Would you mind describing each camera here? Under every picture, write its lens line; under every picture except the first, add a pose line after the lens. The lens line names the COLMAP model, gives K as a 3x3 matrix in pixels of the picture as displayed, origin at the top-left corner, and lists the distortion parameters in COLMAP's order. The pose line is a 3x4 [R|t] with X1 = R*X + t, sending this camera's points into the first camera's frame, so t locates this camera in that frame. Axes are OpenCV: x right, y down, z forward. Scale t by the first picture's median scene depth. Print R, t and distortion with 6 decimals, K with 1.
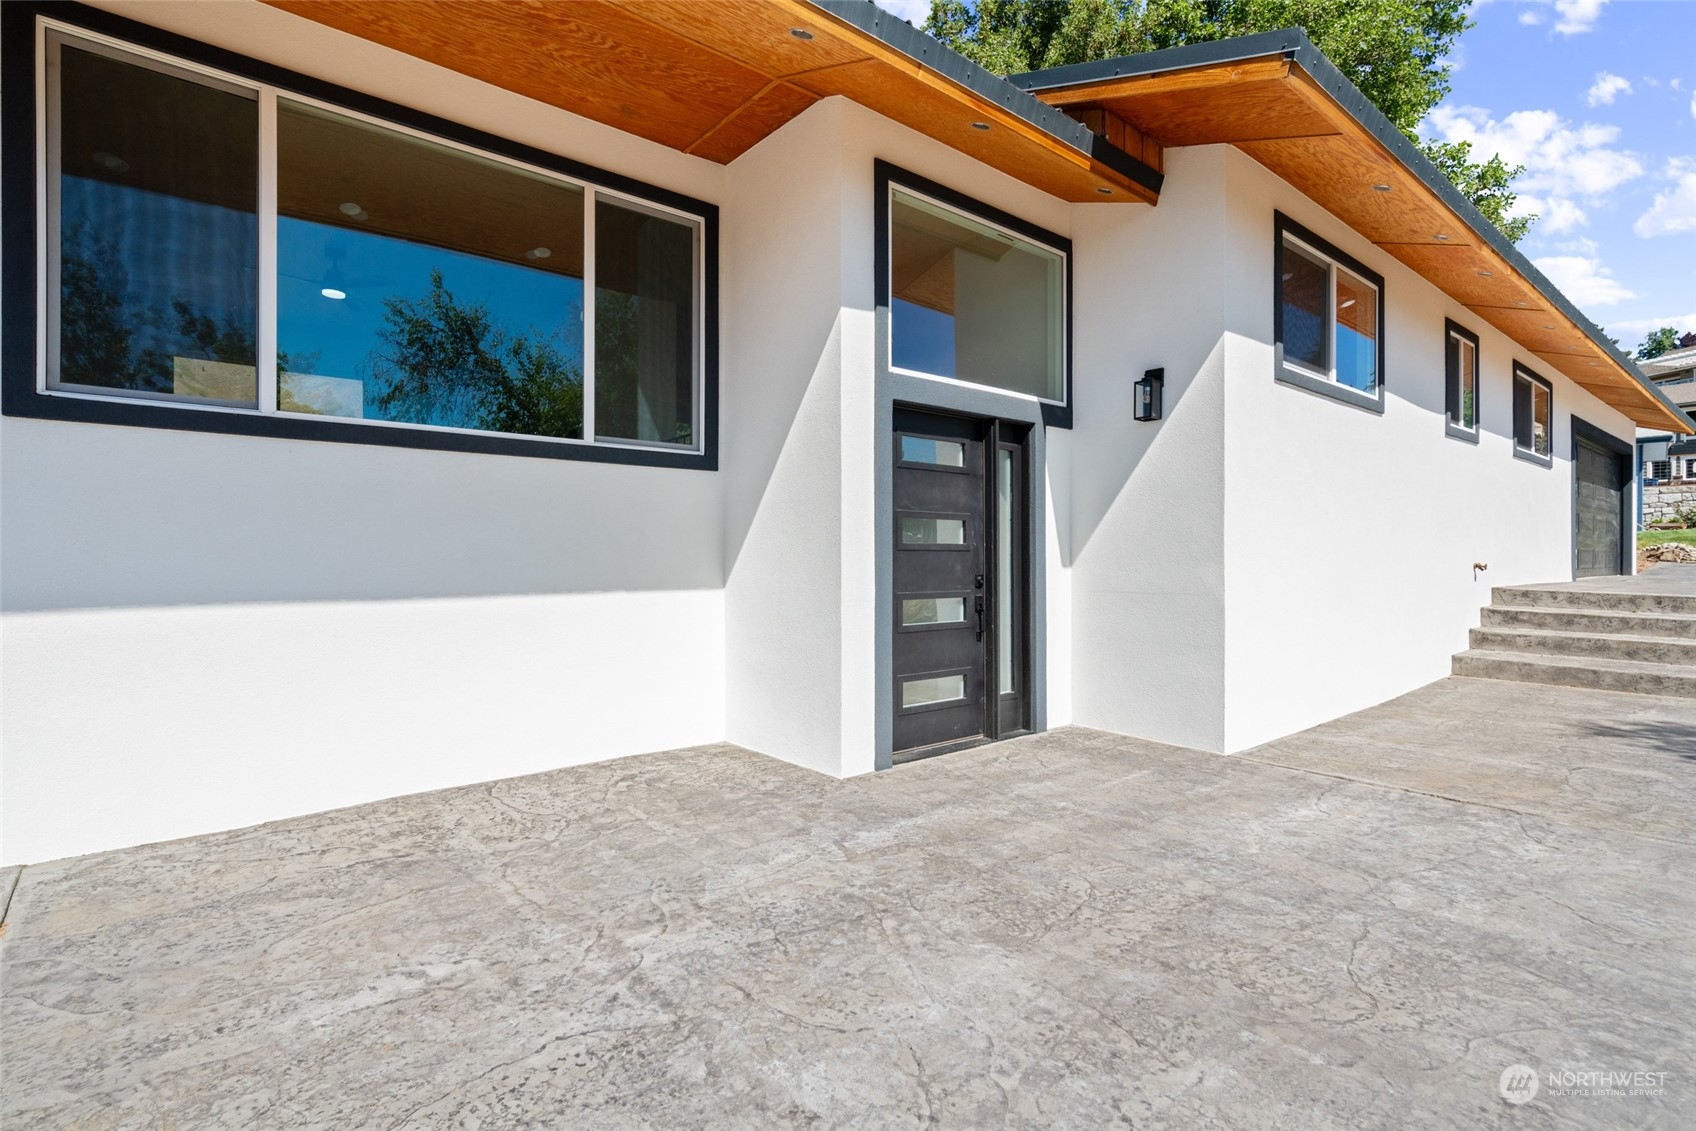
lens RADIAL K [[806.4, 0, 848.0], [0, 806.4, 565.5], [0, 0, 1]] dist [-0.005159, 0.002080]
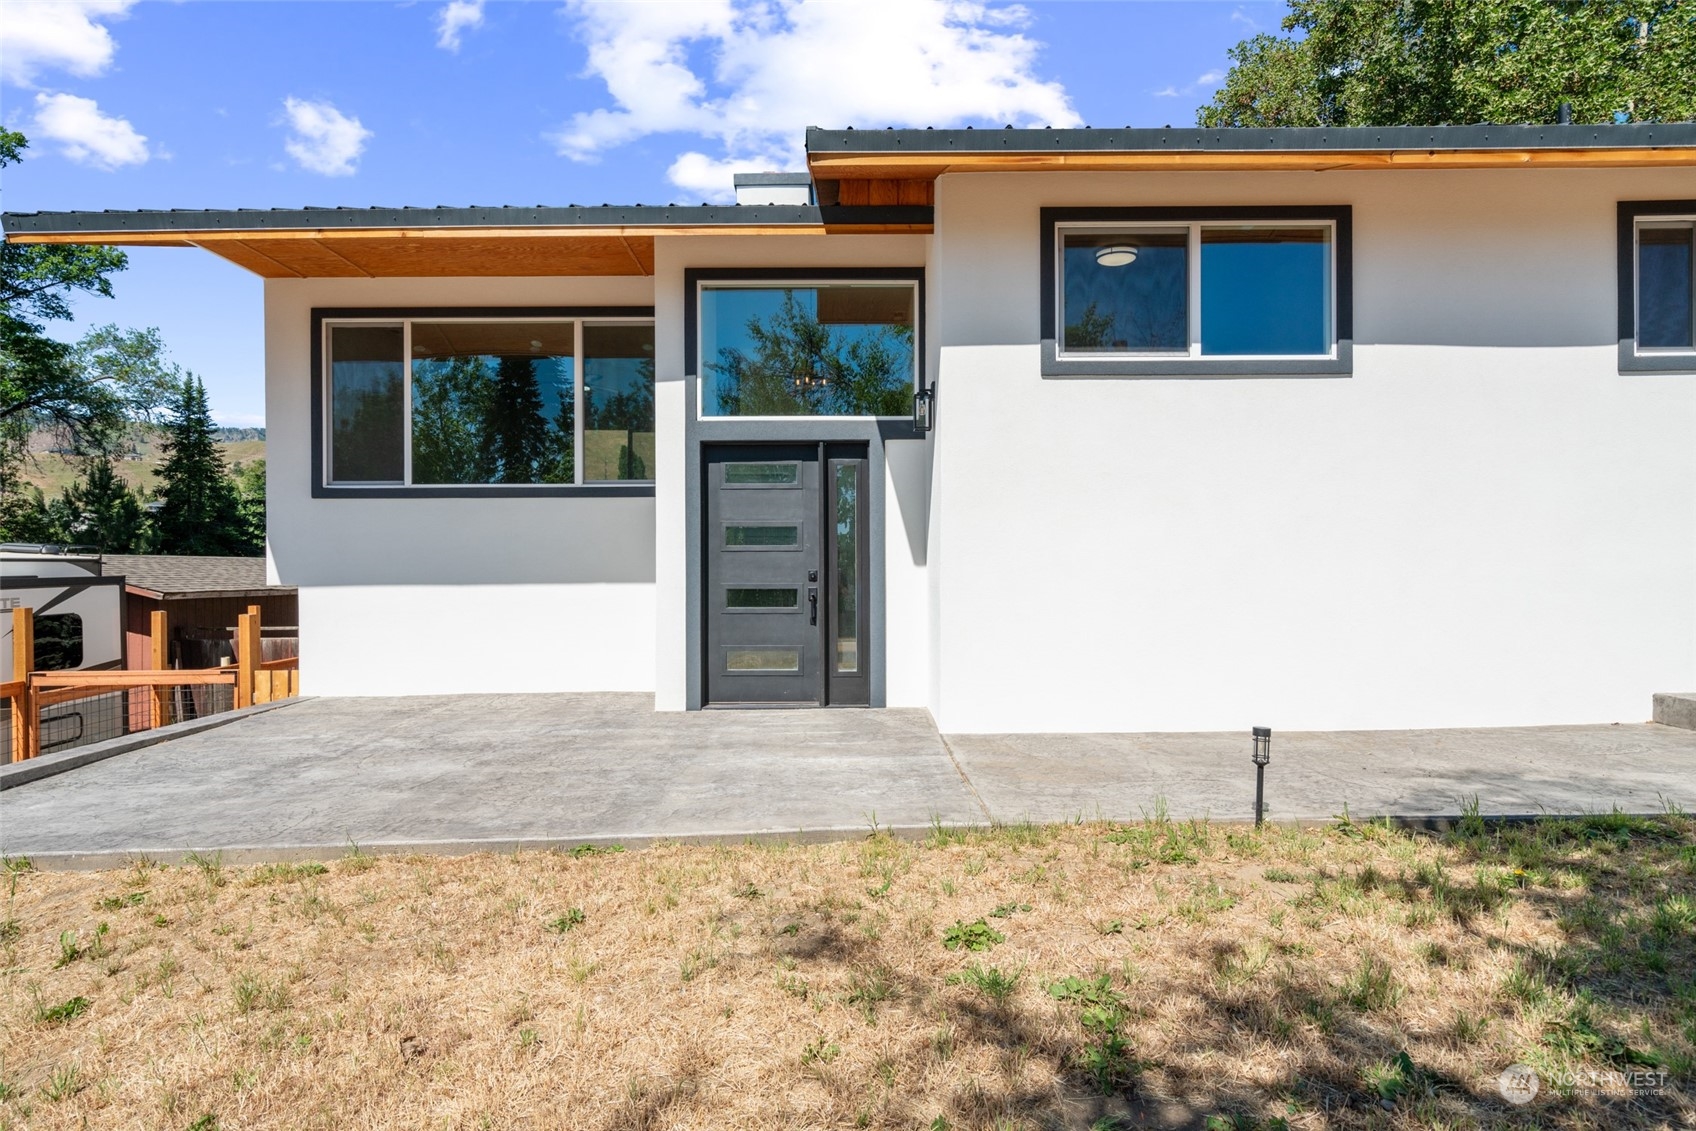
lens RADIAL K [[906.1, 0, 839.1], [0, 906.1, 568.6], [0, 0, 1]] dist [-0.000407, -0.000402]
pose [[0.782002, -0.001374, -0.623275, 1.046413], [0.002508, 0.999996, 0.000942, 0.007458], [0.623271, -0.002299, 0.782002, -0.046226]]
